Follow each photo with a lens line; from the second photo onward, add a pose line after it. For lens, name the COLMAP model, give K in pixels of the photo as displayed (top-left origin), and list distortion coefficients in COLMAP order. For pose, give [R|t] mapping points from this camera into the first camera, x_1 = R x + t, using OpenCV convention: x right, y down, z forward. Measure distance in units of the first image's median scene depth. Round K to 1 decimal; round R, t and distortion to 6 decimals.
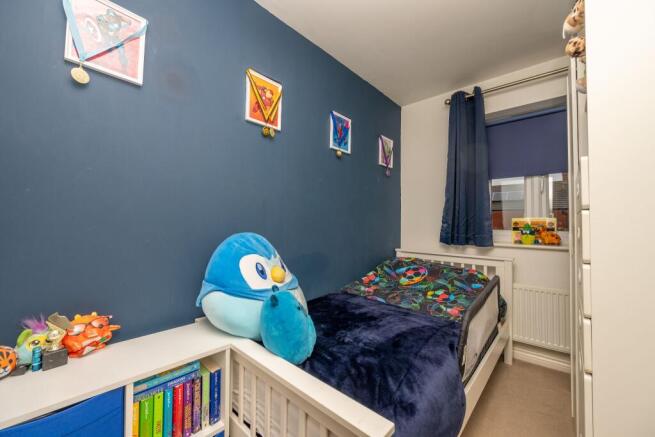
lens RADIAL K [[259.5, 0, 330.5], [0, 259.5, 219.9], [0, 0, 1]] dist [-0.003458, -0.000107]
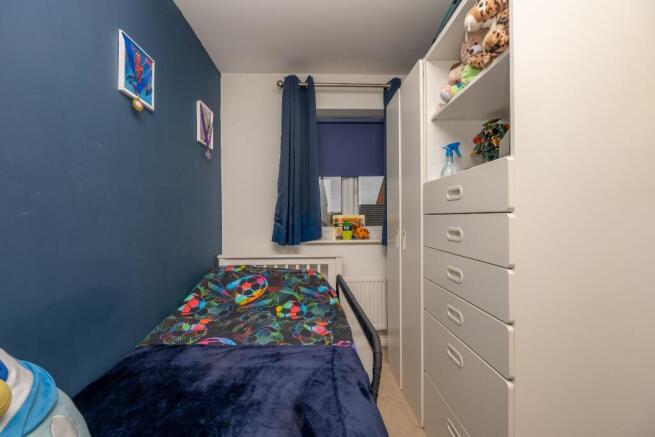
lens RADIAL K [[259.5, 0, 323.8], [0, 259.5, 219.1], [0, 0, 1]] dist [-0.003458, -0.000107]
pose [[0.722751, -0.017802, 0.690880, -0.064970], [0.005549, 0.999785, 0.019956, -0.013984], [-0.691087, -0.010589, 0.722694, 0.287540]]
